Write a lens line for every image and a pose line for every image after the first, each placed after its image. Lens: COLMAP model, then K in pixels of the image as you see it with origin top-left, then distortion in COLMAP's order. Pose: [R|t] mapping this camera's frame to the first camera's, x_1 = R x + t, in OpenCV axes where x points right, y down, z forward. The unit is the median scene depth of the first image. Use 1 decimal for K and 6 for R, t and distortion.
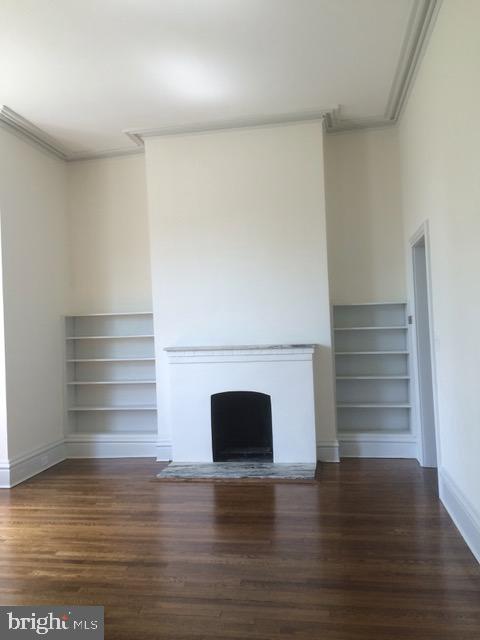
lens RADIAL K [[551.8, 0, 241.1], [0, 551.8, 317.7], [0, 0, 1]] dist [0.058022, 0.007707]
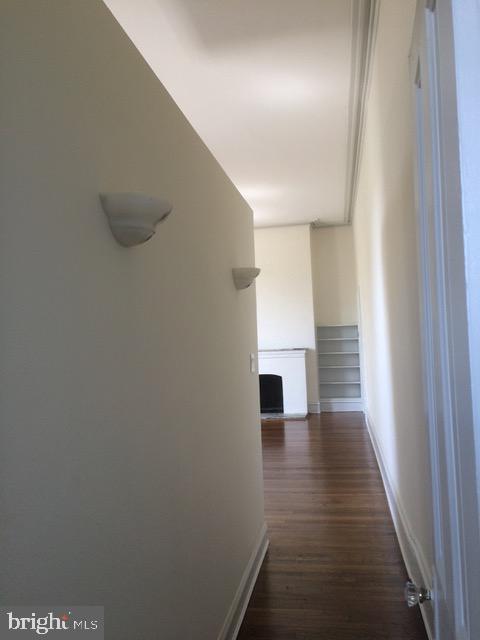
lens RADIAL K [[551.8, 0, 237.7], [0, 551.8, 322.6], [0, 0, 1]] dist [0.058022, 0.007707]
pose [[0.999842, -0.006634, -0.016476, -0.058413], [0.006445, 0.999913, -0.011489, -0.015831], [0.016551, 0.011381, 0.999798, -0.785739]]
